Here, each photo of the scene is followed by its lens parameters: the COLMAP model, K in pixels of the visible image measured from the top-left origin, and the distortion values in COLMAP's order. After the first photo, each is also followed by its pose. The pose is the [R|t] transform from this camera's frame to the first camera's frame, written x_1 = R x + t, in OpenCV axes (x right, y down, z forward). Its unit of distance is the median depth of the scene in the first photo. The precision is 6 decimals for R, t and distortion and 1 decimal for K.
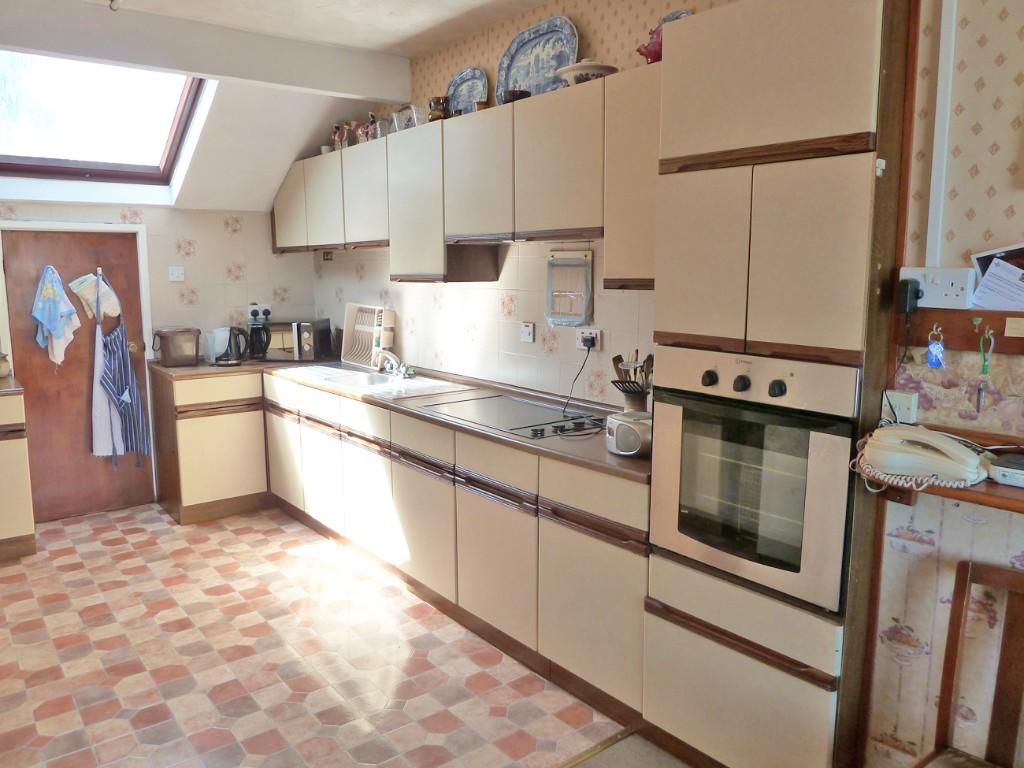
lens RADIAL K [[758.4, 0, 512.0], [0, 758.4, 384.0], [0, 0, 1]] dist [-0.030052, 0.004891]
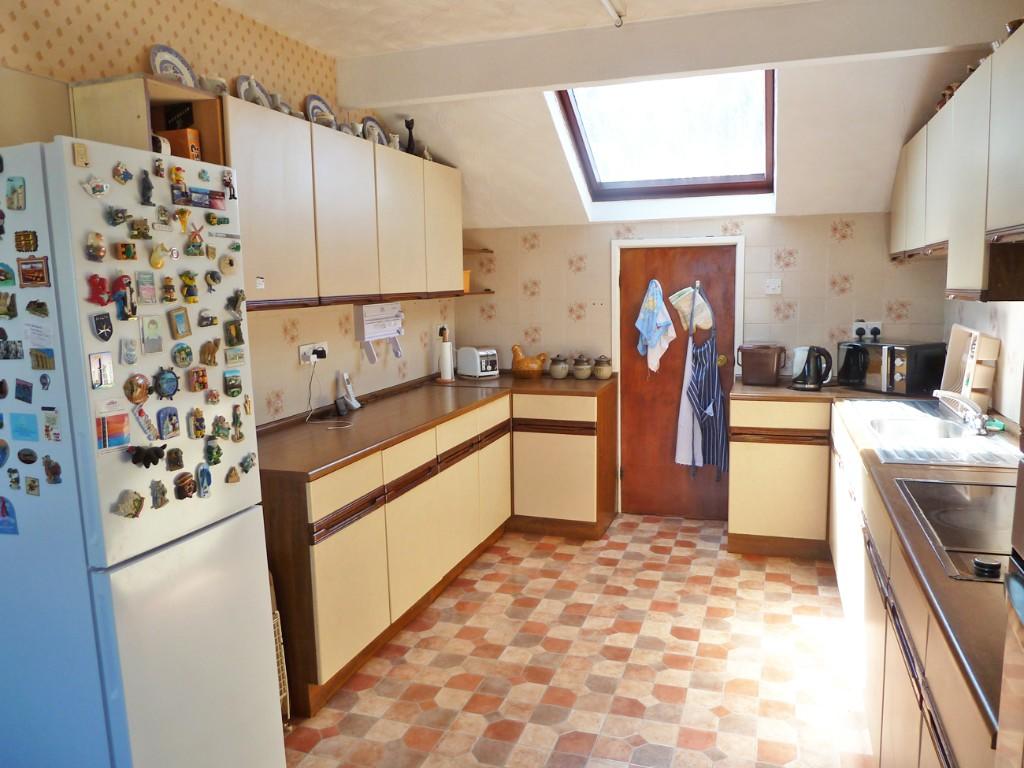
lens RADIAL K [[758.4, 0, 512.0], [0, 758.4, 384.0], [0, 0, 1]] dist [-0.030052, 0.004891]
pose [[0.548070, 0.098873, -0.830568, 0.185600], [-0.105991, 0.993194, 0.048292, -0.040421], [0.829689, 0.061566, 0.554820, 0.239857]]
